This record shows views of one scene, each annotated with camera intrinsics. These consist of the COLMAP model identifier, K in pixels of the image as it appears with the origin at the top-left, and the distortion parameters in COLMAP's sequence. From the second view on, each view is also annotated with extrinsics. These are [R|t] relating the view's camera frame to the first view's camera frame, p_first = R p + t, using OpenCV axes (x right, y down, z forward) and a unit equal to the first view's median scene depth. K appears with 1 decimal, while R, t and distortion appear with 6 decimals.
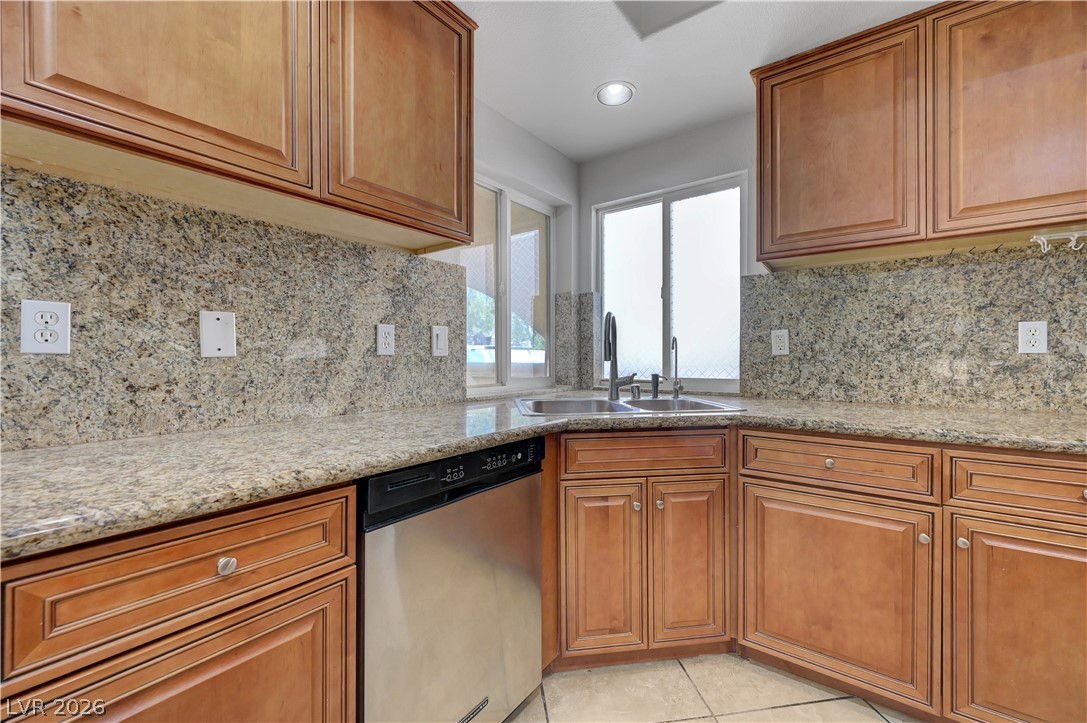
lens RADIAL K [[431.3, 0, 550.8], [0, 431.3, 358.2], [0, 0, 1]] dist [-0.000854, -0.000213]
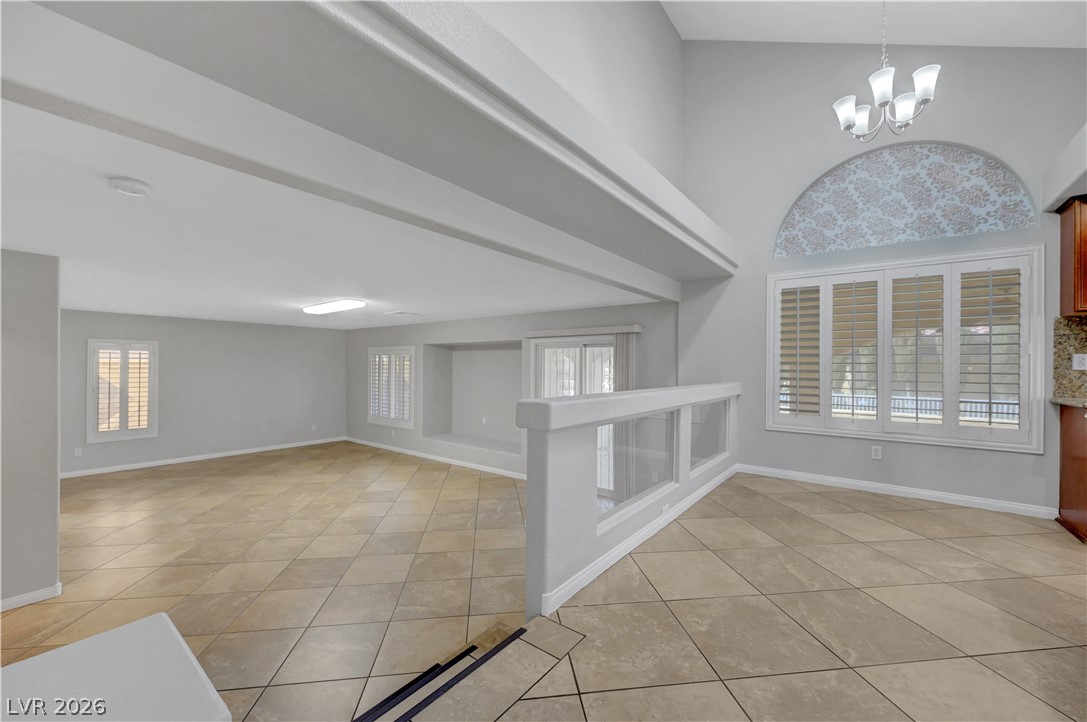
lens RADIAL K [[430.1, 0, 546.9], [0, 430.1, 362.2], [0, 0, 1]] dist [-0.000233, -0.000201]
pose [[-0.012449, -0.007644, -0.999893, 1.342162], [-0.014428, 0.999868, -0.007464, 0.008237], [0.999818, 0.014334, -0.012558, -1.879540]]
